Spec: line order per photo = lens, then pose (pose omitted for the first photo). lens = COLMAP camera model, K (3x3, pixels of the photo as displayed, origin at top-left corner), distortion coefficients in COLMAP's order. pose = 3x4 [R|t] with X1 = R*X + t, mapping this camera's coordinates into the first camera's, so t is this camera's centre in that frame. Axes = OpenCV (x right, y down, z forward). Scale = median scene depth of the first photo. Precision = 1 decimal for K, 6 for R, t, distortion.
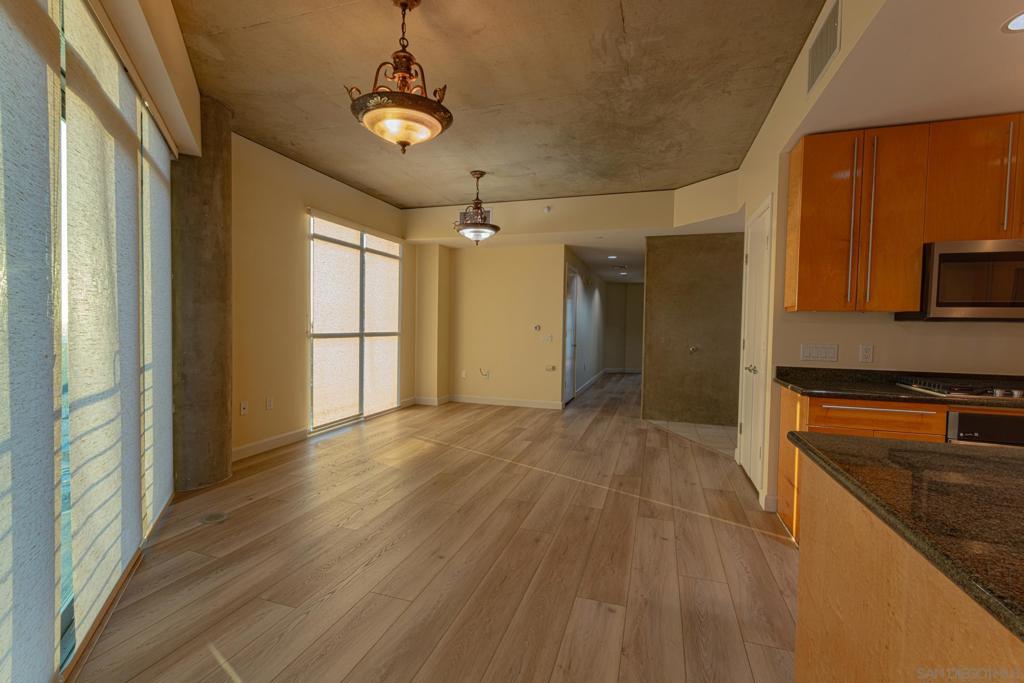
lens RADIAL K [[443.5, 0, 515.7], [0, 443.5, 340.2], [0, 0, 1]] dist [0.001768, -0.000147]
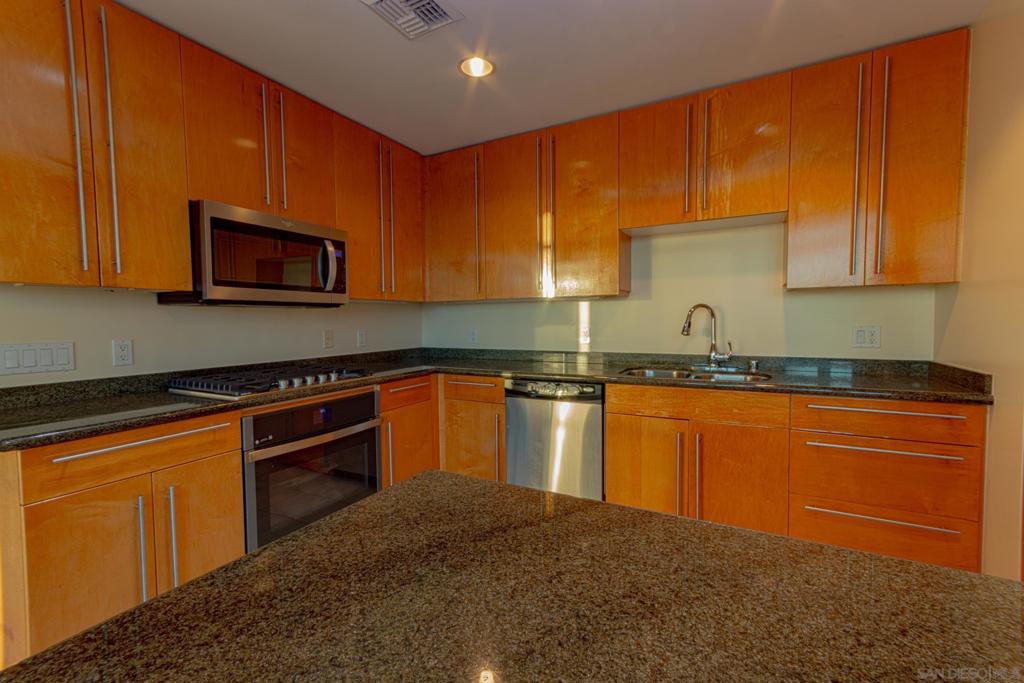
lens RADIAL K [[443.5, 0, 516.4], [0, 443.5, 340.8], [0, 0, 1]] dist [0.001768, -0.000147]
pose [[0.152481, -0.067488, 0.985999, 0.258137], [0.044714, 0.997115, 0.061334, -0.002696], [-0.987294, 0.034735, 0.155059, 0.362114]]
